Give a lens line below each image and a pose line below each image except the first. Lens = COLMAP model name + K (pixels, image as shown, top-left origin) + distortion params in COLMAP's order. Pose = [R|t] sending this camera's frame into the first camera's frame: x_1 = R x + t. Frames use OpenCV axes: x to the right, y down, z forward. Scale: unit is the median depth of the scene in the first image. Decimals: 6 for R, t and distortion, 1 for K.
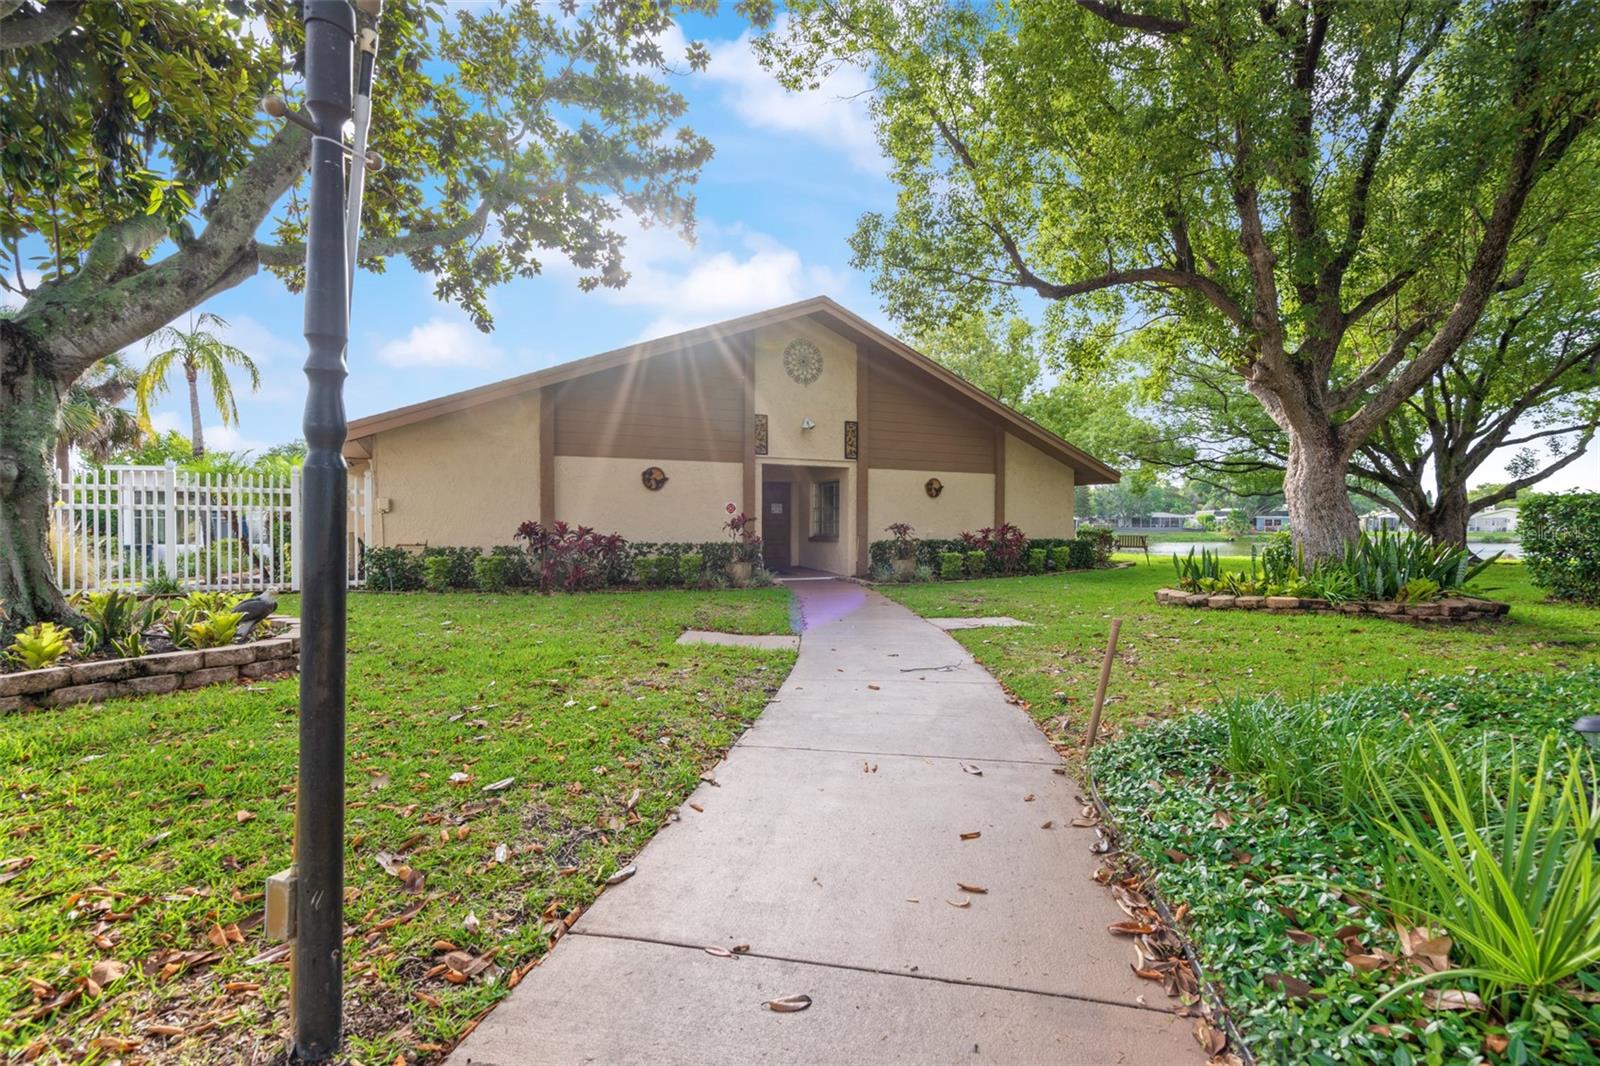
lens RADIAL K [[724.7, 0, 790.0], [0, 724.7, 535.2], [0, 0, 1]] dist [0.001066, -0.000186]
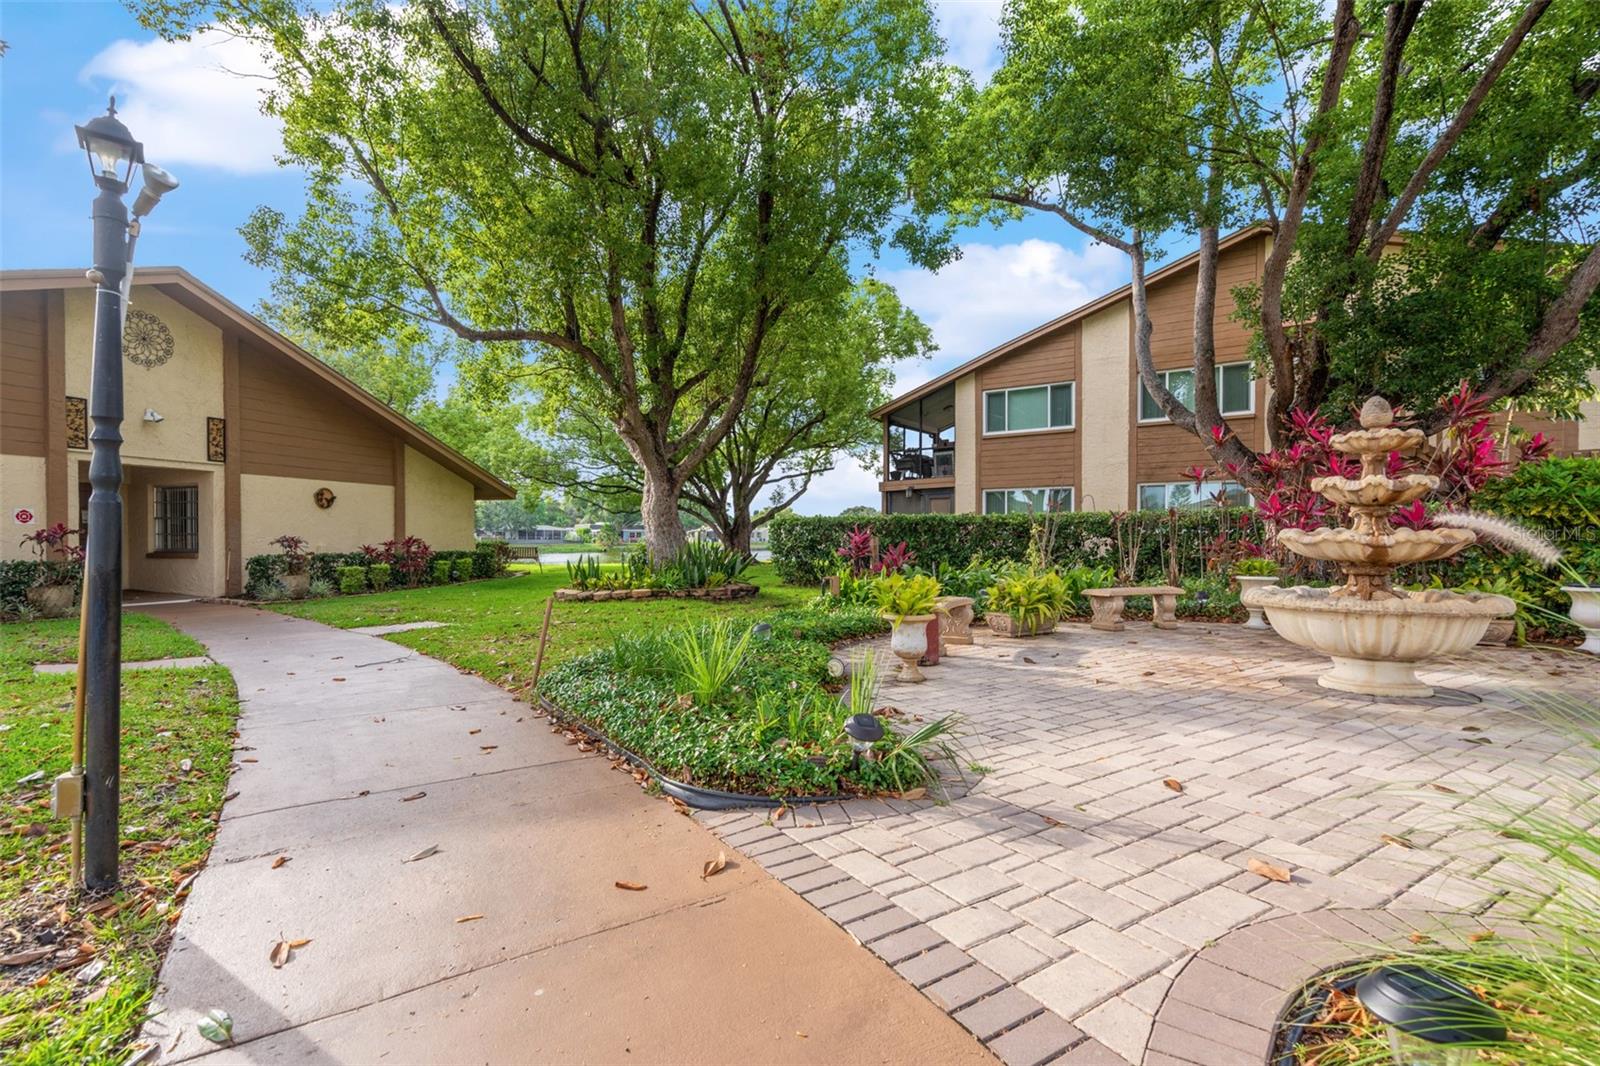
lens RADIAL K [[724.7, 0, 798.9], [0, 724.7, 540.9], [0, 0, 1]] dist [0.001066, -0.000186]
pose [[0.689519, -0.004665, 0.724253, -0.084020], [0.011450, 0.999924, -0.004461, 0.001421], [-0.724177, 0.011369, 0.689520, -0.126653]]
